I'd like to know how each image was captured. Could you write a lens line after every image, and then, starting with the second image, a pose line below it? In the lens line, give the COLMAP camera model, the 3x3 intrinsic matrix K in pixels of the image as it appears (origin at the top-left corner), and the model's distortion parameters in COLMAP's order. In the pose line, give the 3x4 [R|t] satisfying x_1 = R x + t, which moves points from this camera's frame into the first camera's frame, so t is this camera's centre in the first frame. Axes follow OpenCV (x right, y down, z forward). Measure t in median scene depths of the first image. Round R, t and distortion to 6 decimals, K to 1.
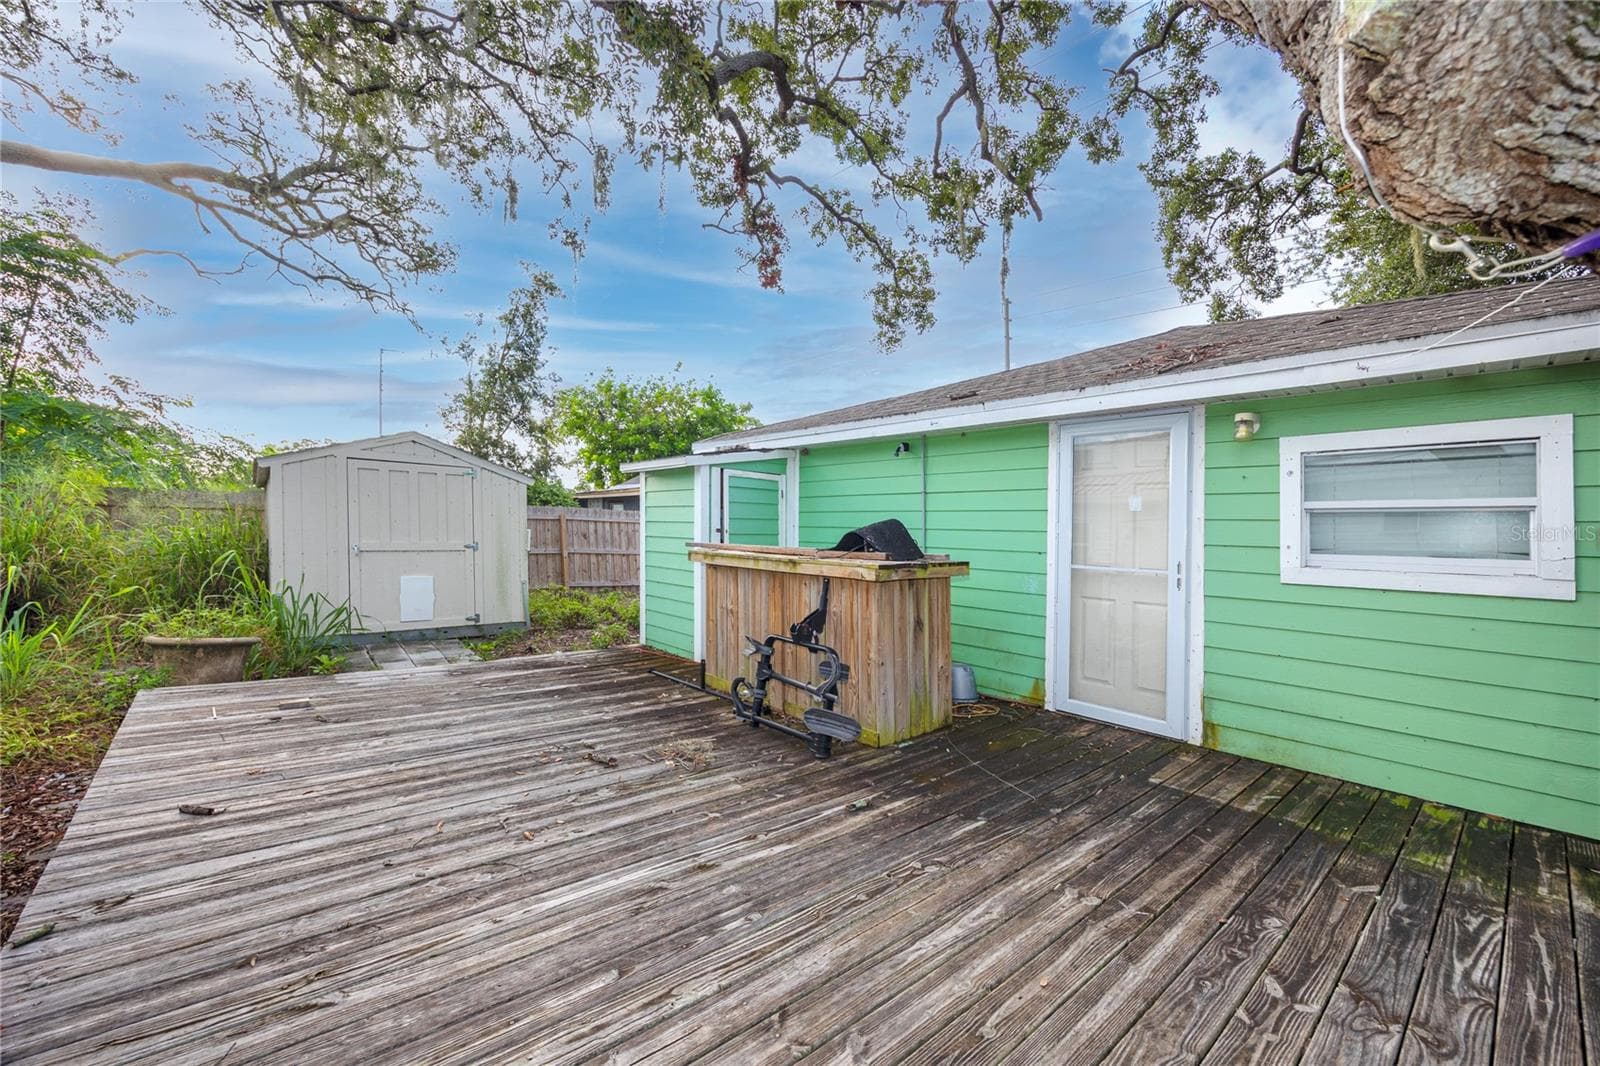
lens RADIAL K [[653.2, 0, 800.0], [0, 653.2, 533.0], [0, 0, 1]] dist [-0.001644, 0.000186]
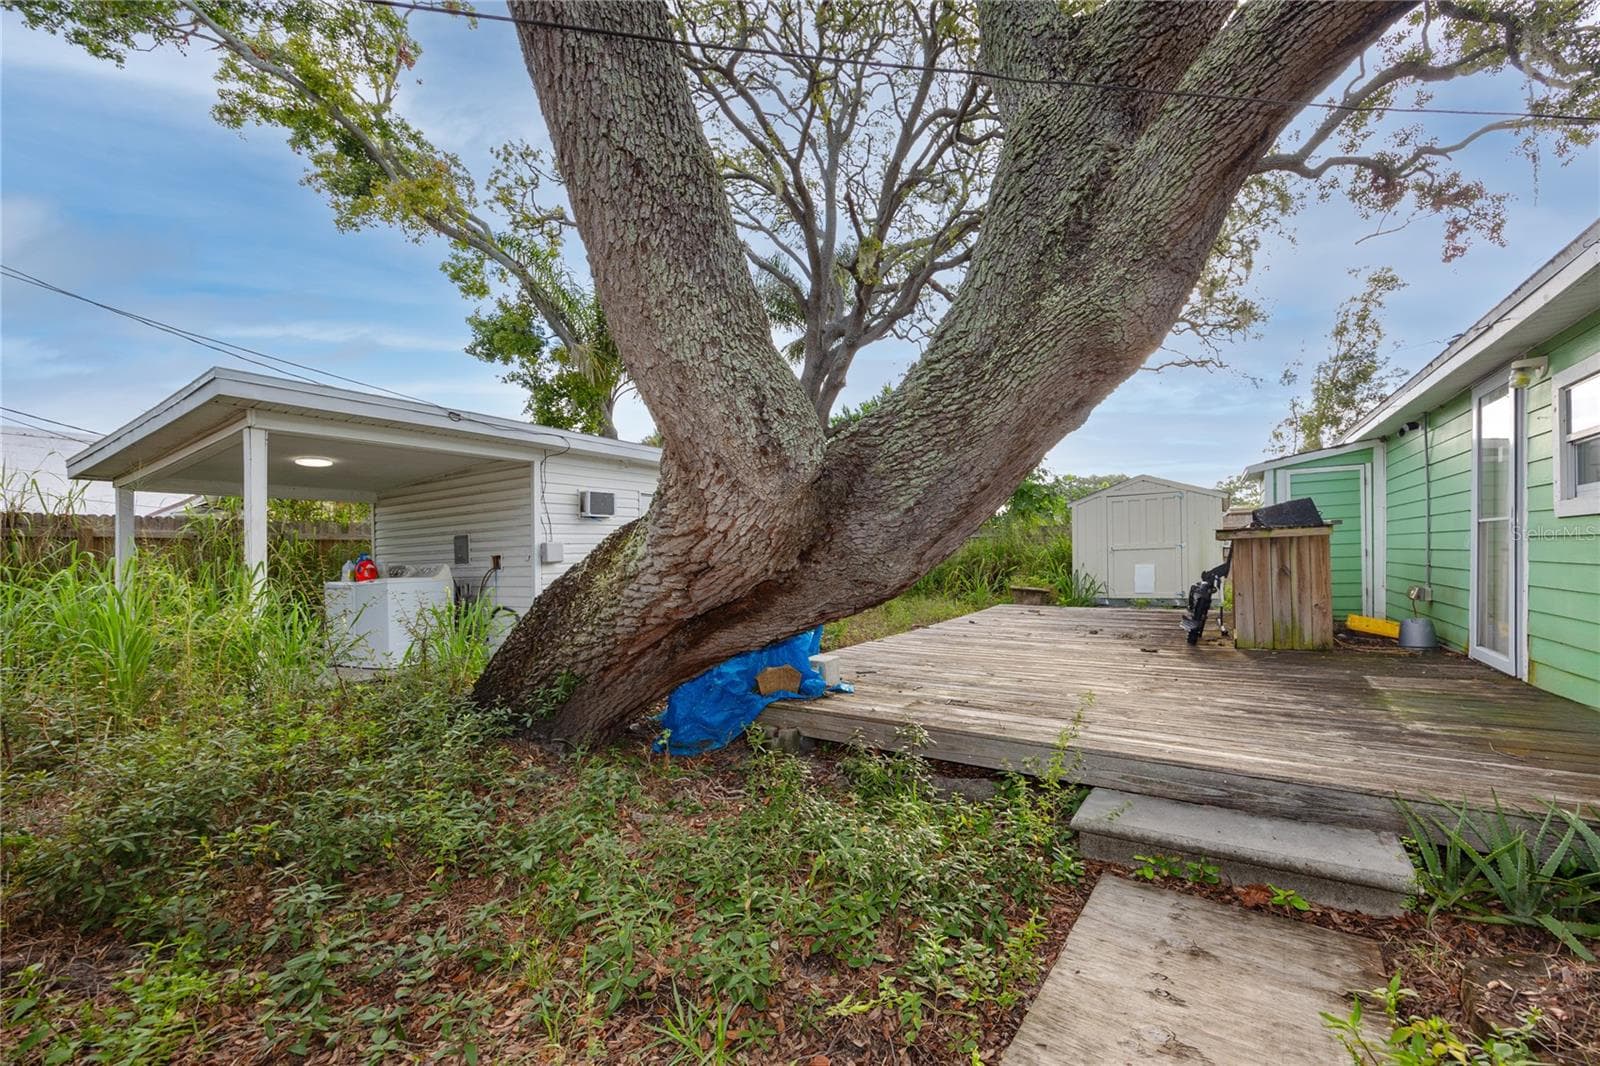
lens RADIAL K [[618.9, 0, 795.6], [0, 618.9, 530.0], [0, 0, 1]] dist [-0.000868, 0.000039]
pose [[0.251467, -0.070344, -0.965306, 0.561141], [0.024615, 0.997498, -0.066277, 0.052820], [0.967553, -0.007094, 0.252569, -0.161720]]
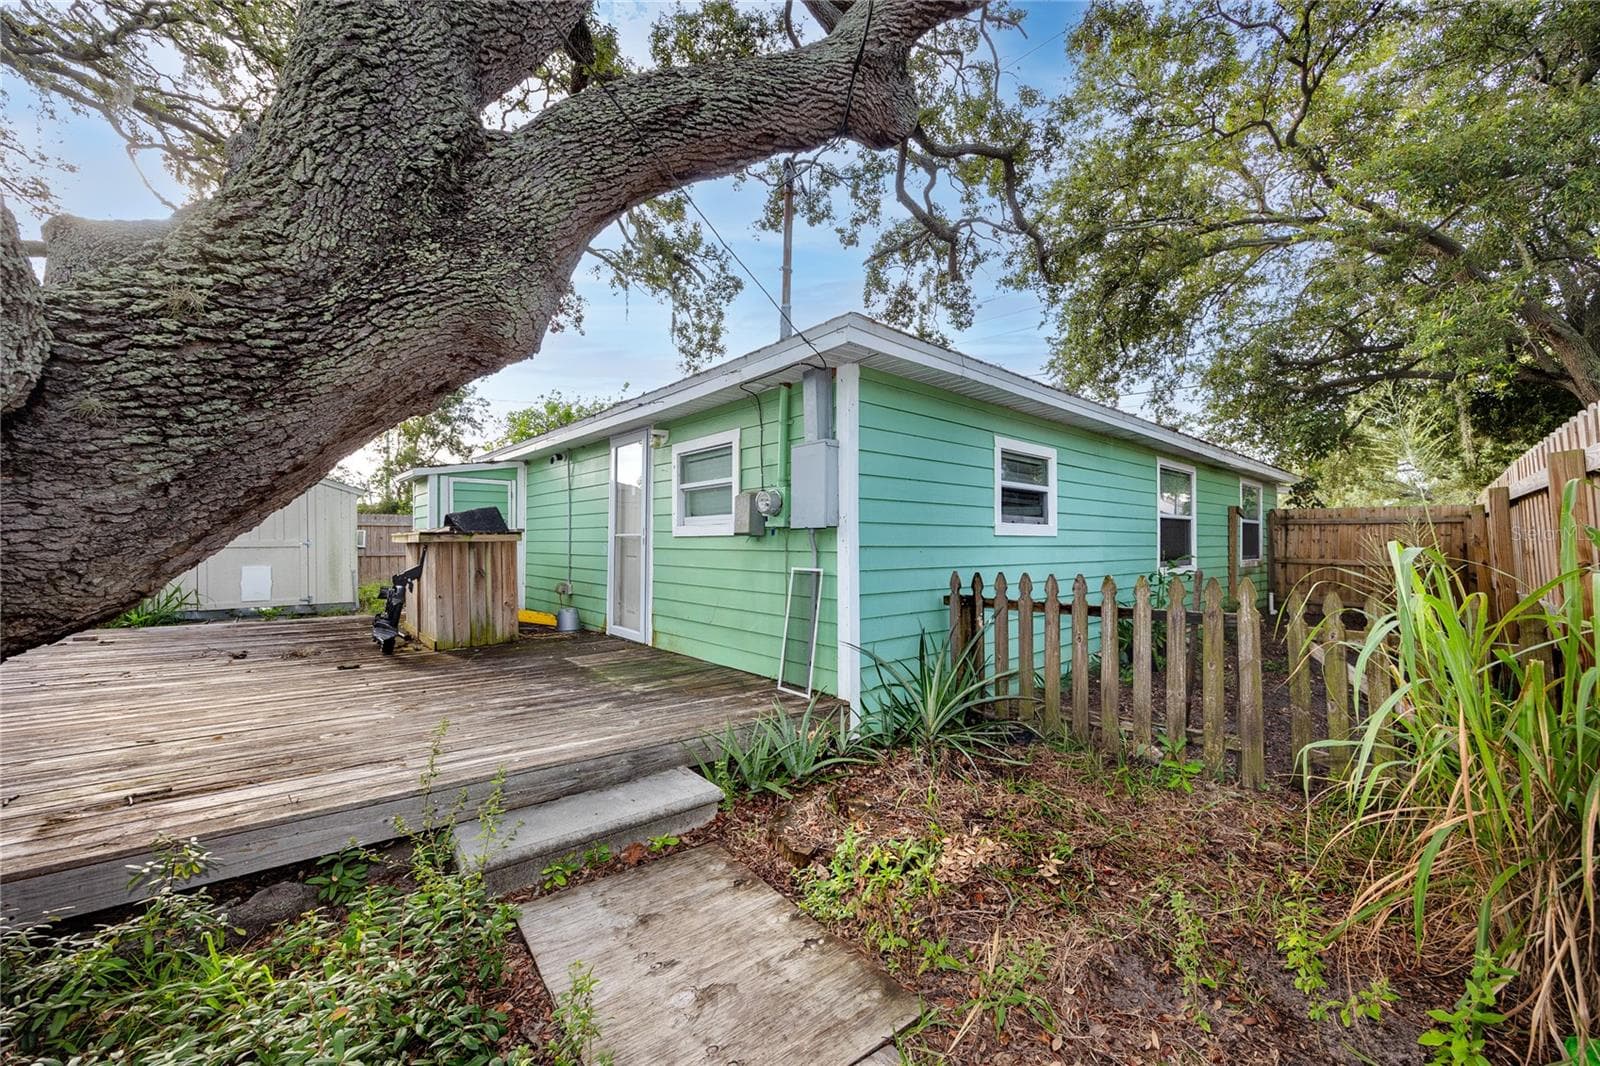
lens RADIAL K [[653.2, 0, 800.0], [0, 653.2, 533.0], [0, 0, 1]] dist [-0.001644, 0.000186]
pose [[0.999465, -0.023439, -0.022828, 0.447182], [0.022980, 0.999532, -0.020168, 0.043457], [0.023290, 0.019633, 0.999536, -0.231840]]
